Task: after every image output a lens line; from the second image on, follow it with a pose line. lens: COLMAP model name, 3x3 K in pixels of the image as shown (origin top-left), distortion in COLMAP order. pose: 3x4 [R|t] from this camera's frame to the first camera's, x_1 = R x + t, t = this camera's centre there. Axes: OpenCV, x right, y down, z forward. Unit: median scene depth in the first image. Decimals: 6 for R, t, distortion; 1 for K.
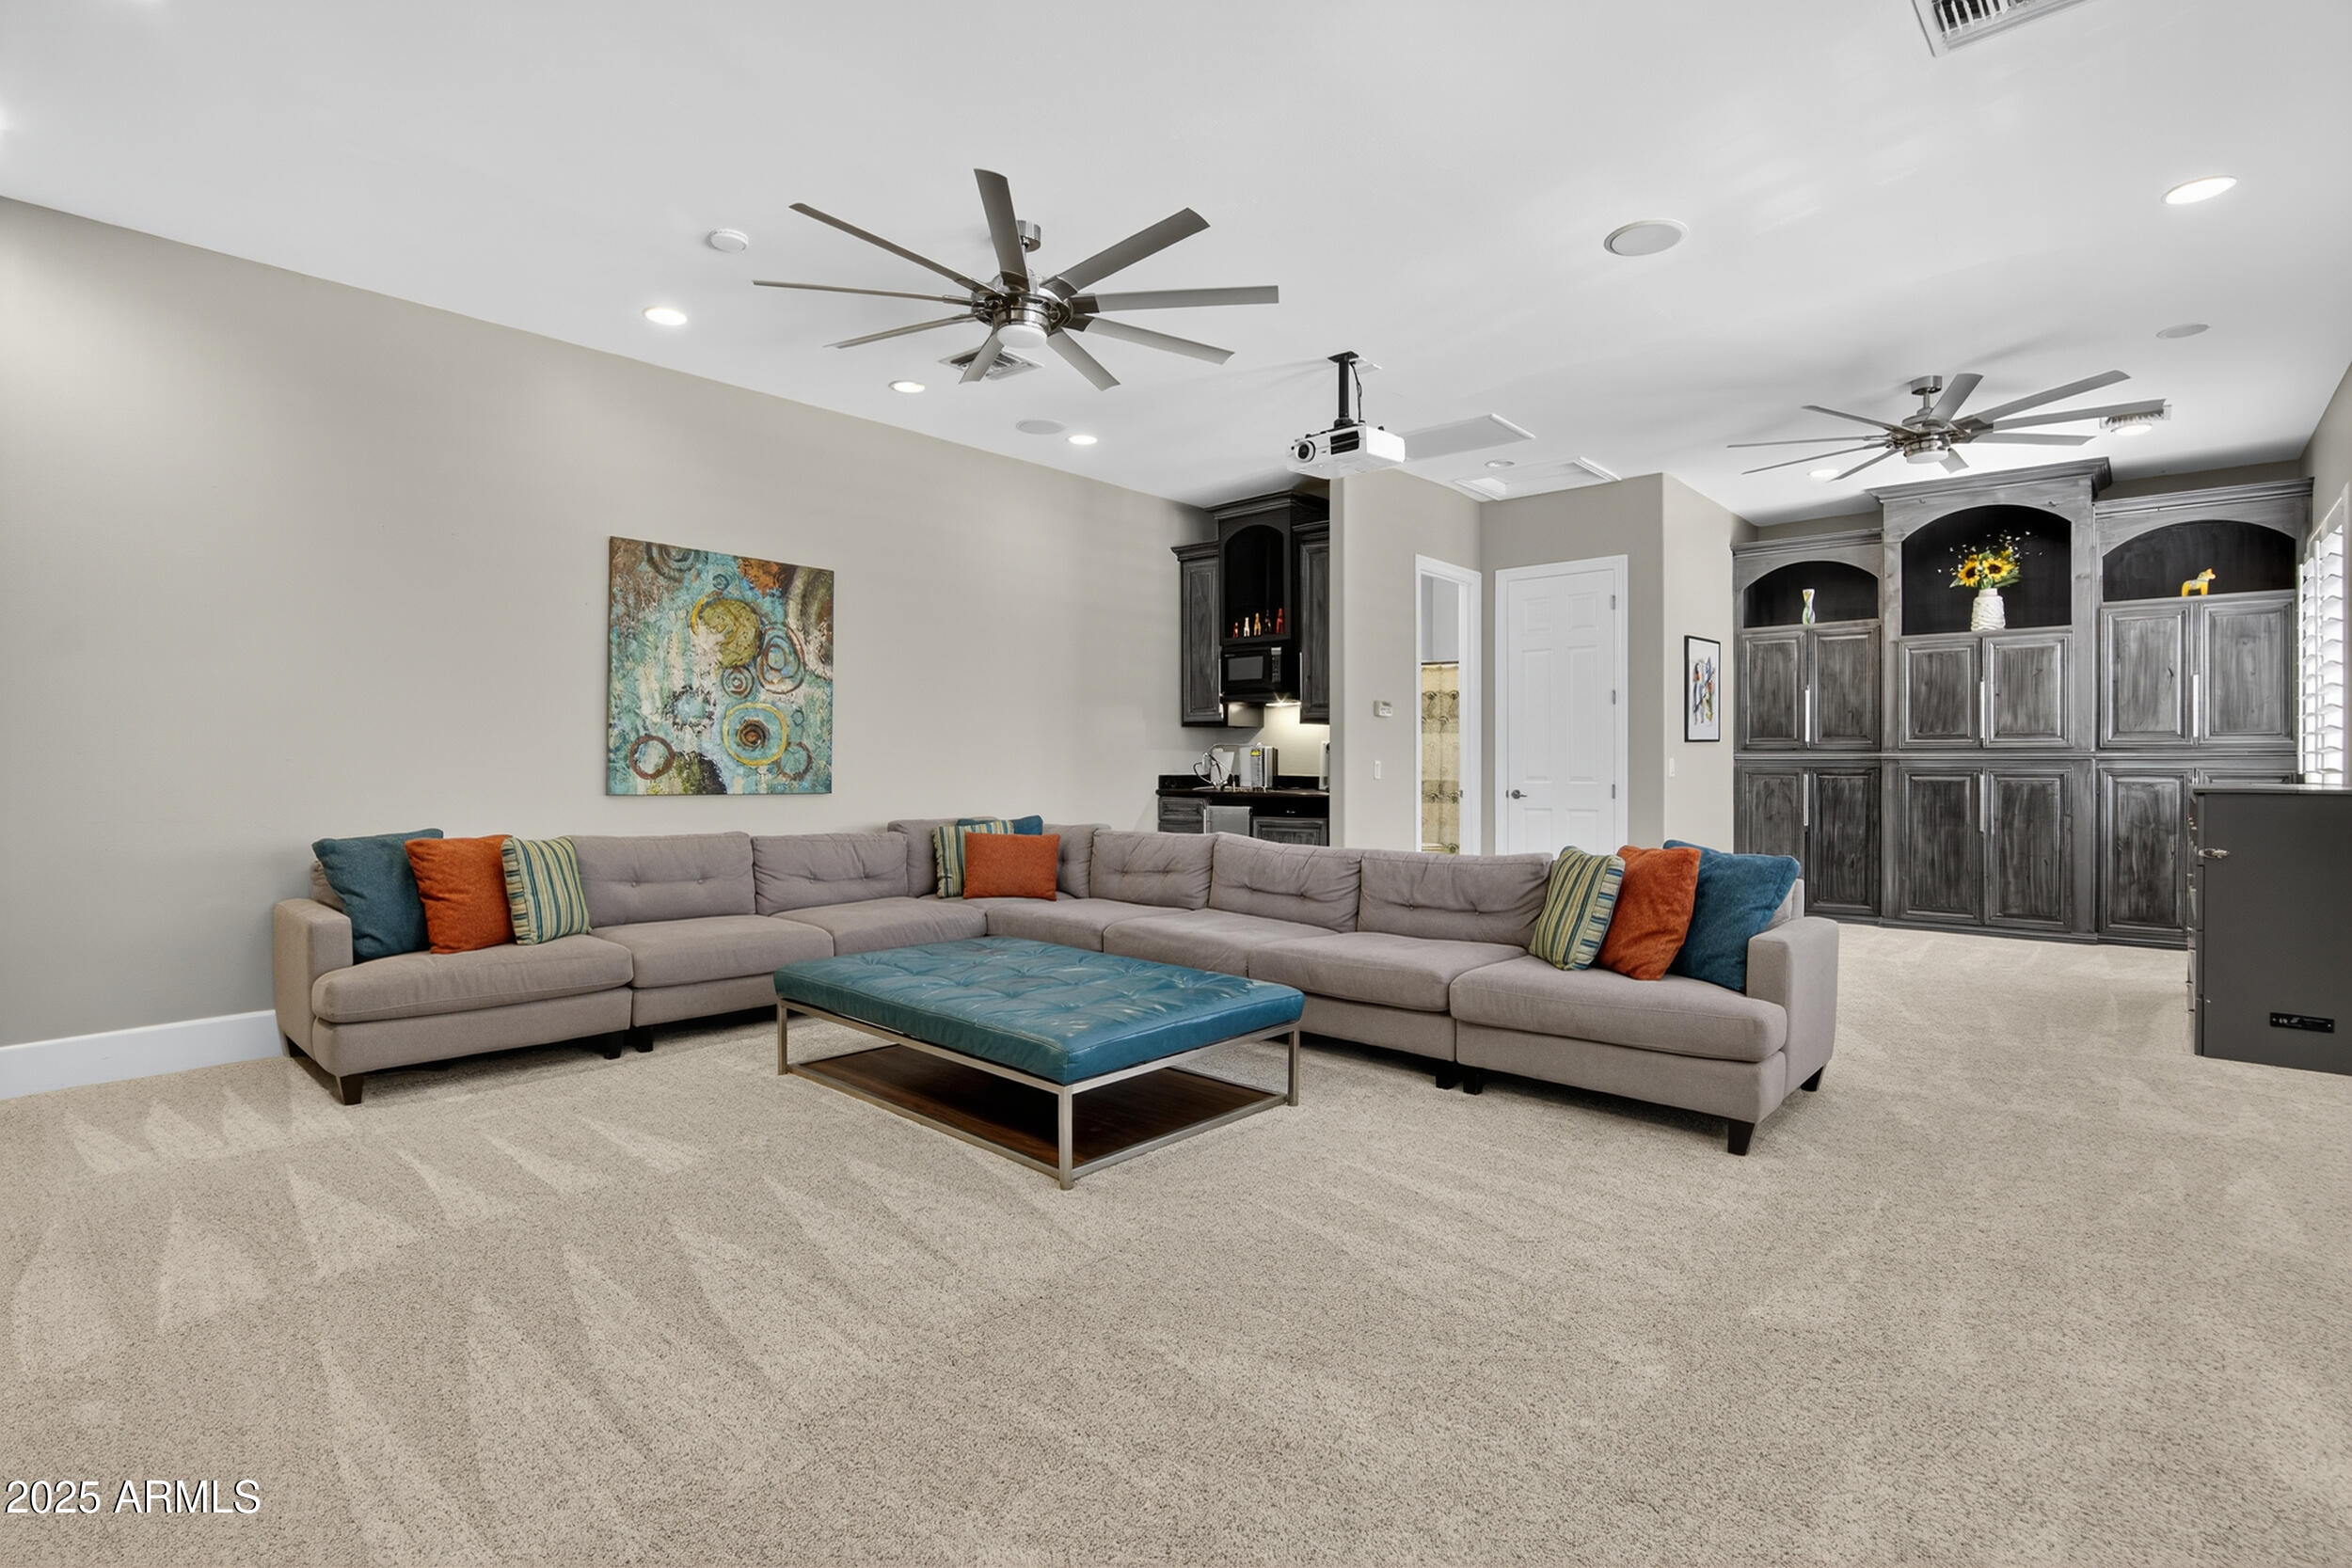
lens RADIAL K [[1113.6, 0, 1174.9], [0, 1113.6, 769.7], [0, 0, 1]] dist [-0.021956, 0.000040]
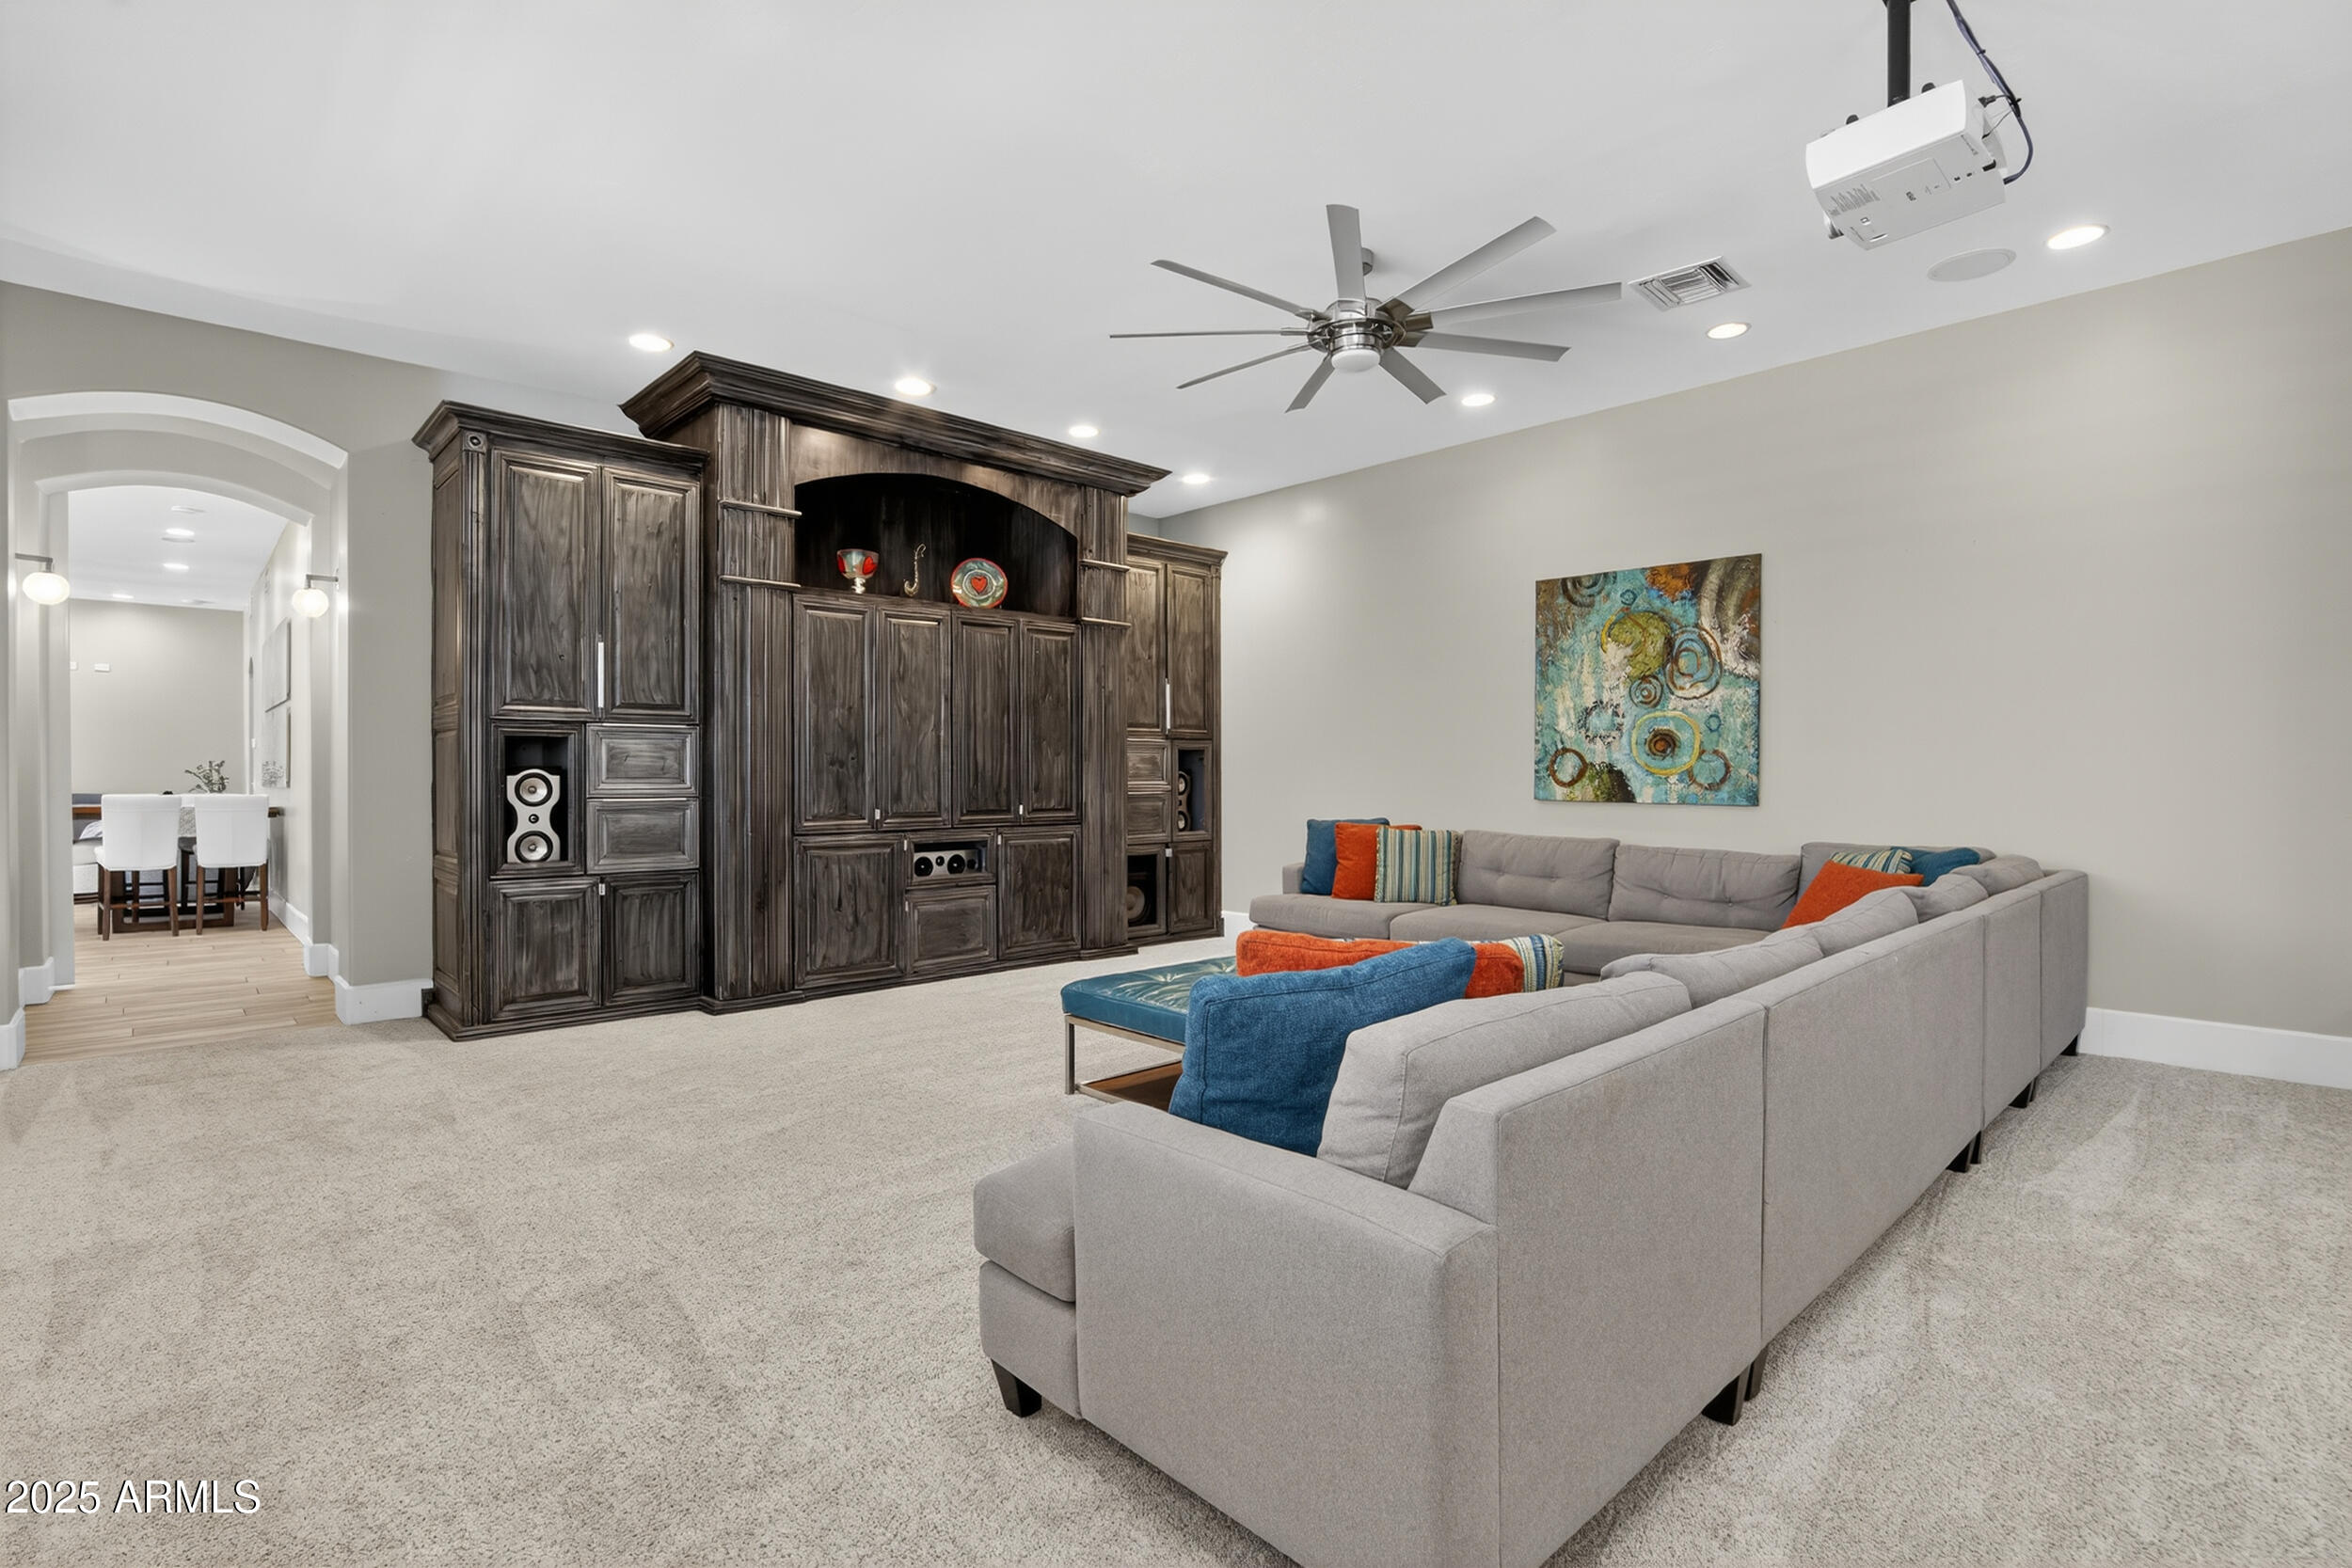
lens RADIAL K [[1106.1, 0, 1168.1], [0, 1106.1, 780.4], [0, 0, 1]] dist [-0.018049, 0.000874]
pose [[-0.081193, 0.003543, -0.996692, 0.645160], [-0.001158, 0.999993, 0.003649, -0.001789], [0.996698, 0.001450, -0.081188, 0.649194]]
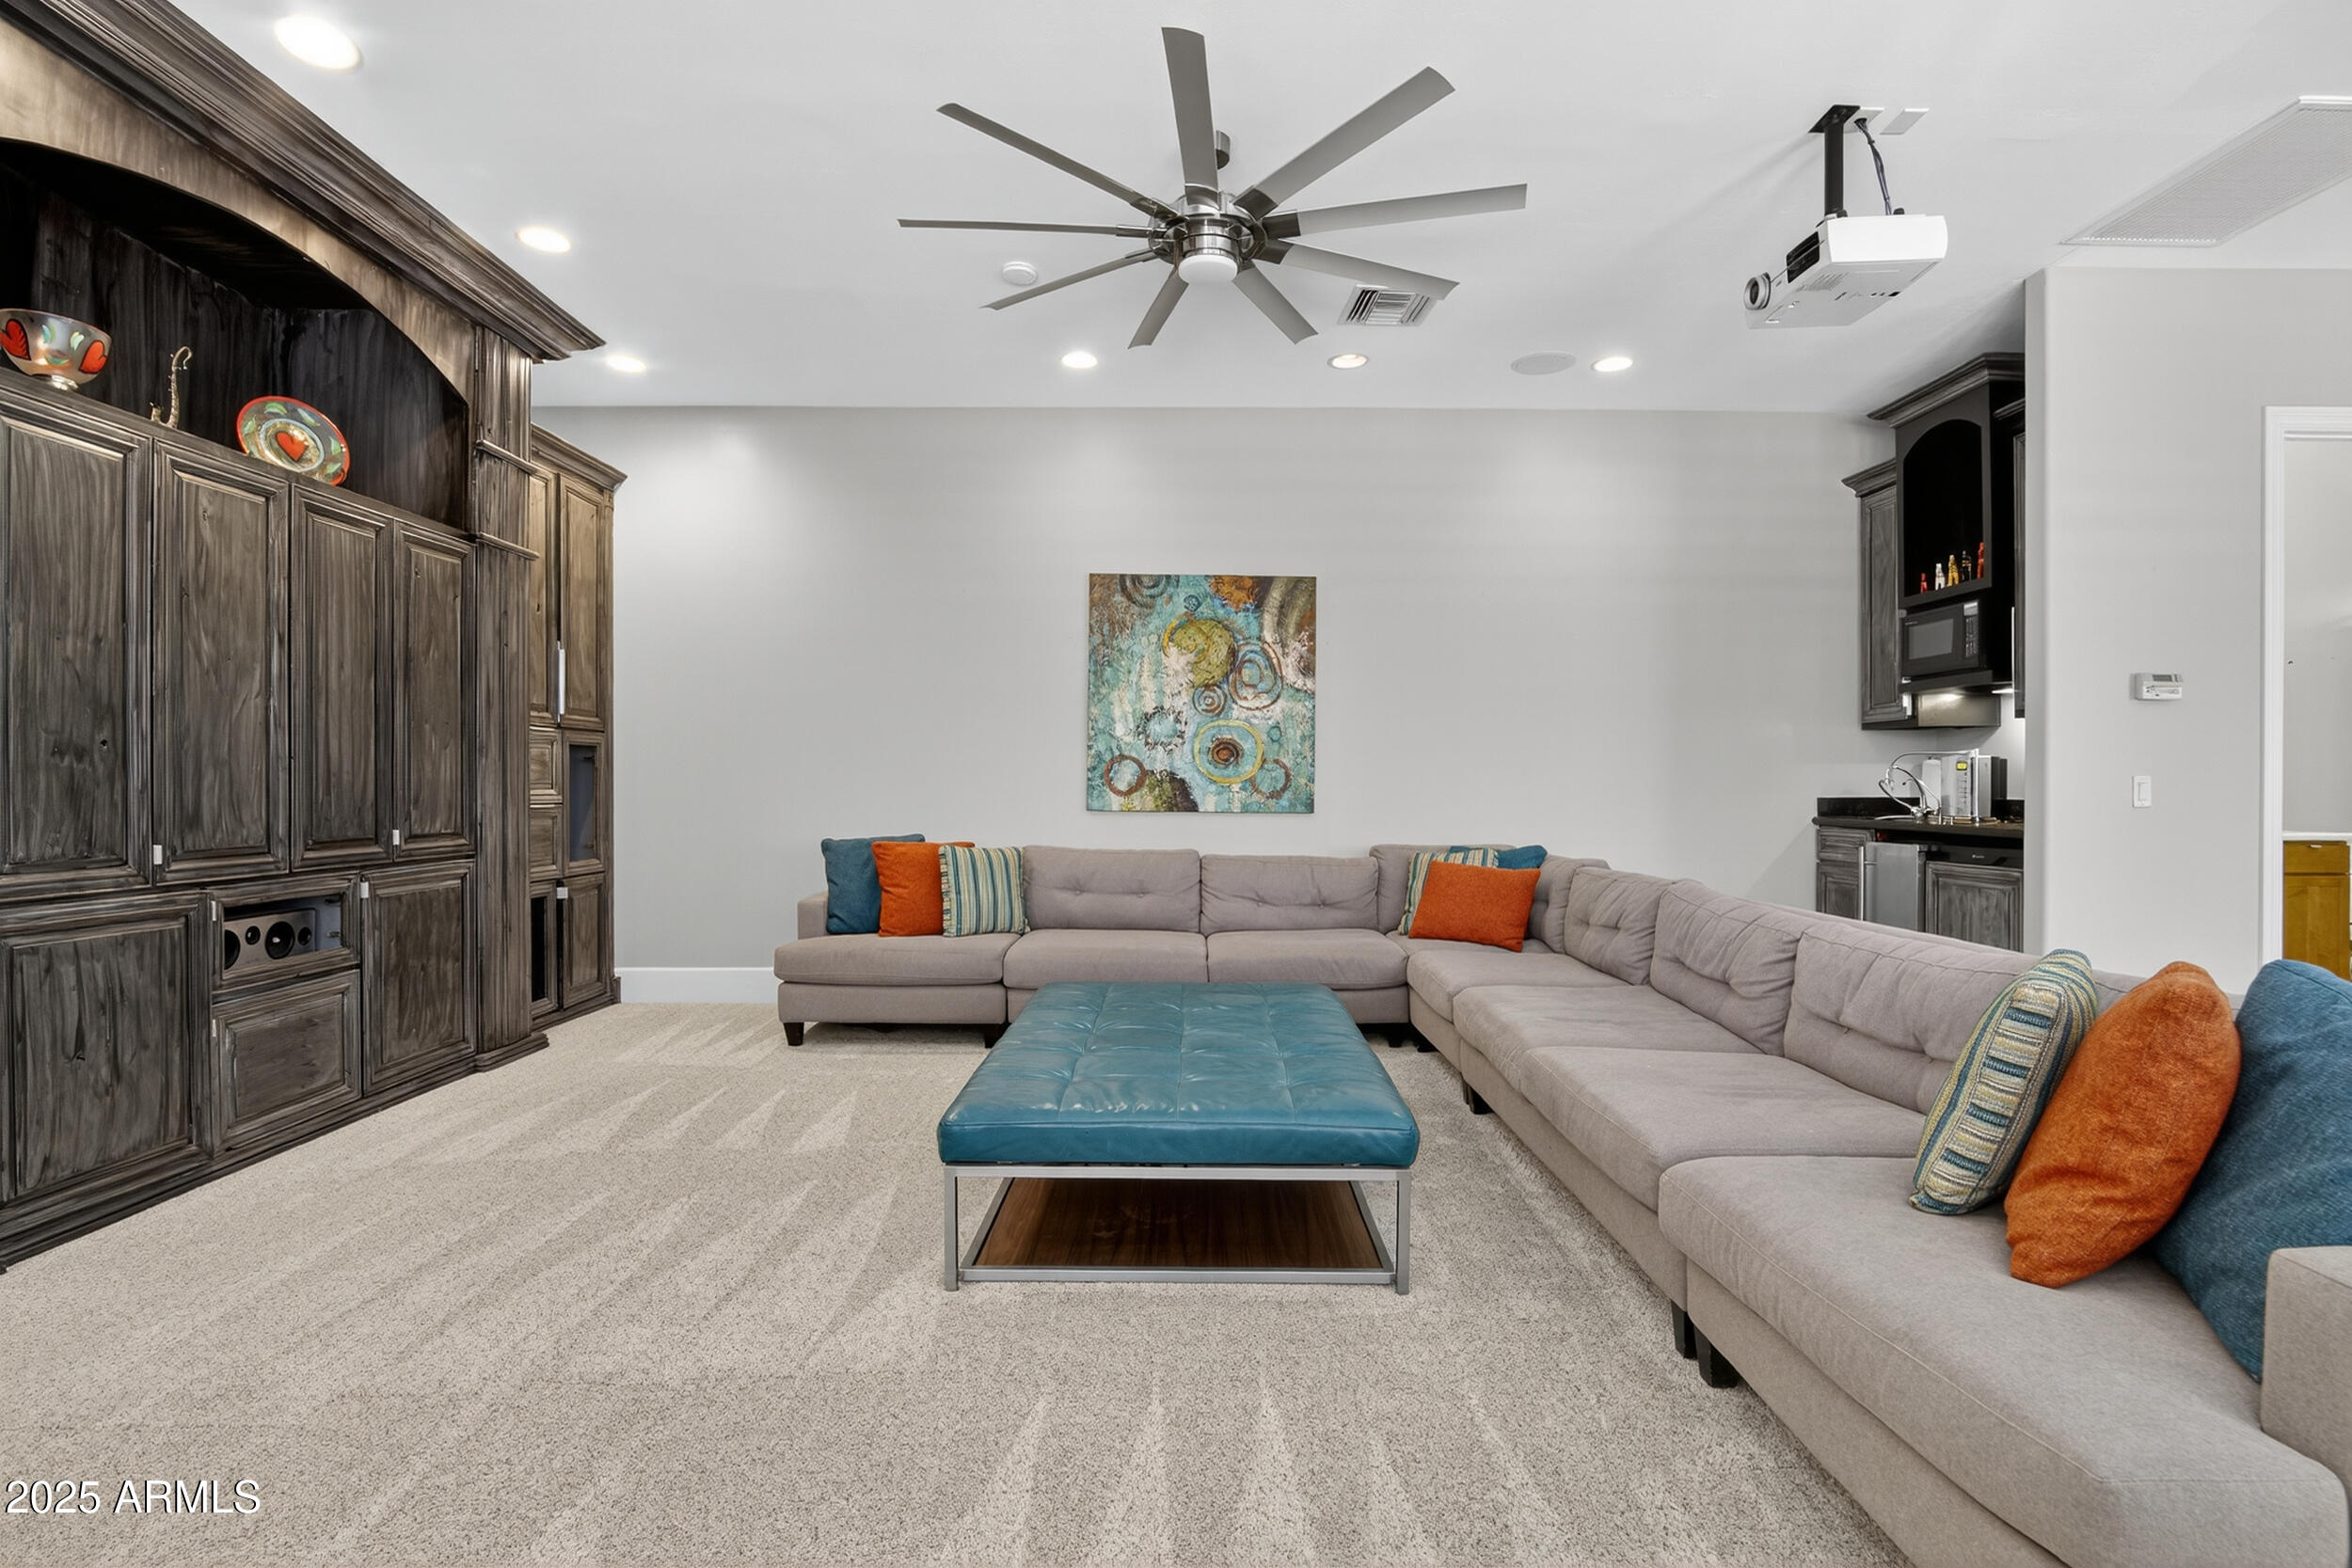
lens RADIAL K [[1107.7, 0, 1172.3], [0, 1107.7, 793.6], [0, 0, 1]] dist [-0.041904, 0.011019]
pose [[0.670457, 0.006266, -0.741922, 0.329425], [-0.004152, 0.999980, 0.004693, 0.000972], [0.741937, -0.000066, 0.670470, 0.303051]]
